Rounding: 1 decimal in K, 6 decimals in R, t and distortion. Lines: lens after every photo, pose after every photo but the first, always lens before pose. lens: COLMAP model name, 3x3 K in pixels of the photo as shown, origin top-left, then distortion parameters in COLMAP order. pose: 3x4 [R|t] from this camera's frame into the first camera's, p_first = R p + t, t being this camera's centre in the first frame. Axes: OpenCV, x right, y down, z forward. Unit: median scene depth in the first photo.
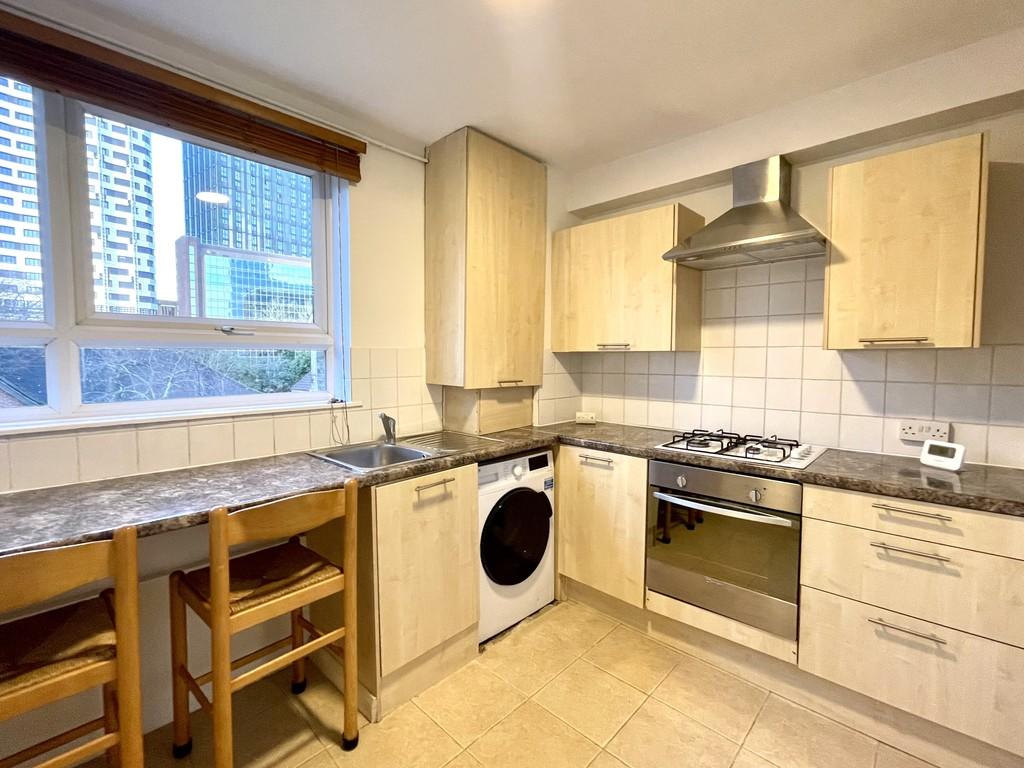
lens RADIAL K [[461.3, 0, 508.3], [0, 461.3, 382.5], [0, 0, 1]] dist [-0.002803, -0.000953]
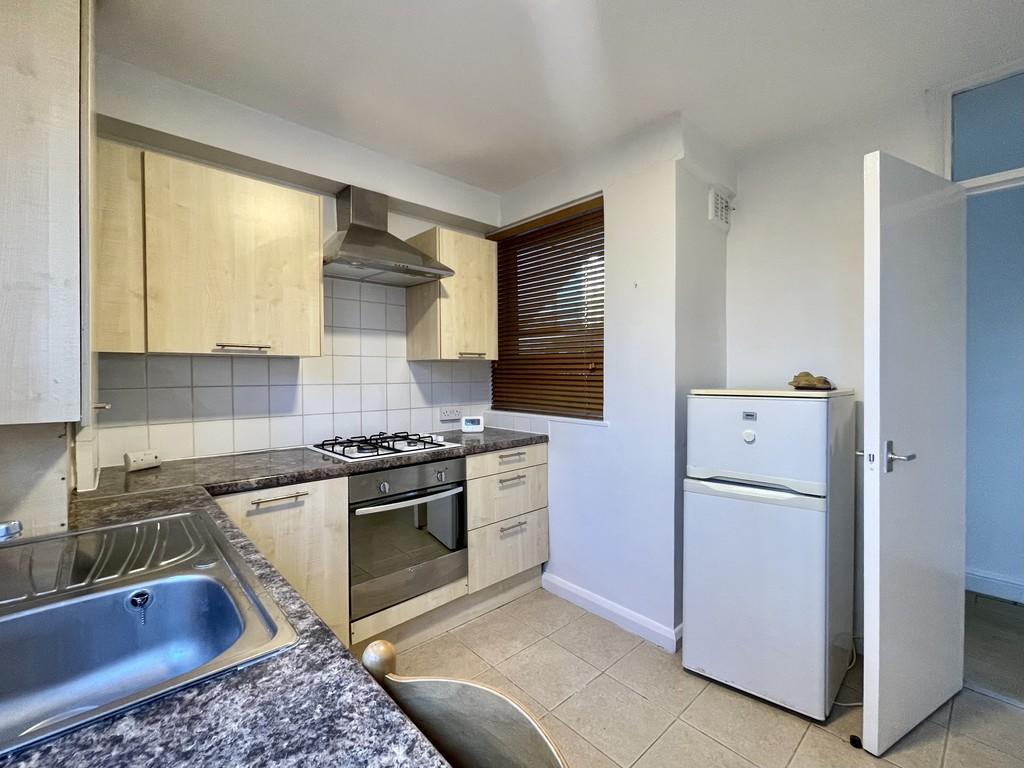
lens RADIAL K [[437.4, 0, 508.0], [0, 437.4, 377.7], [0, 0, 1]] dist [0.001382, -0.000009]
pose [[0.072936, -0.012144, 0.997263, -0.554322], [0.058686, 0.998246, 0.007864, -0.014053], [-0.995609, 0.057951, 0.073521, 0.660931]]
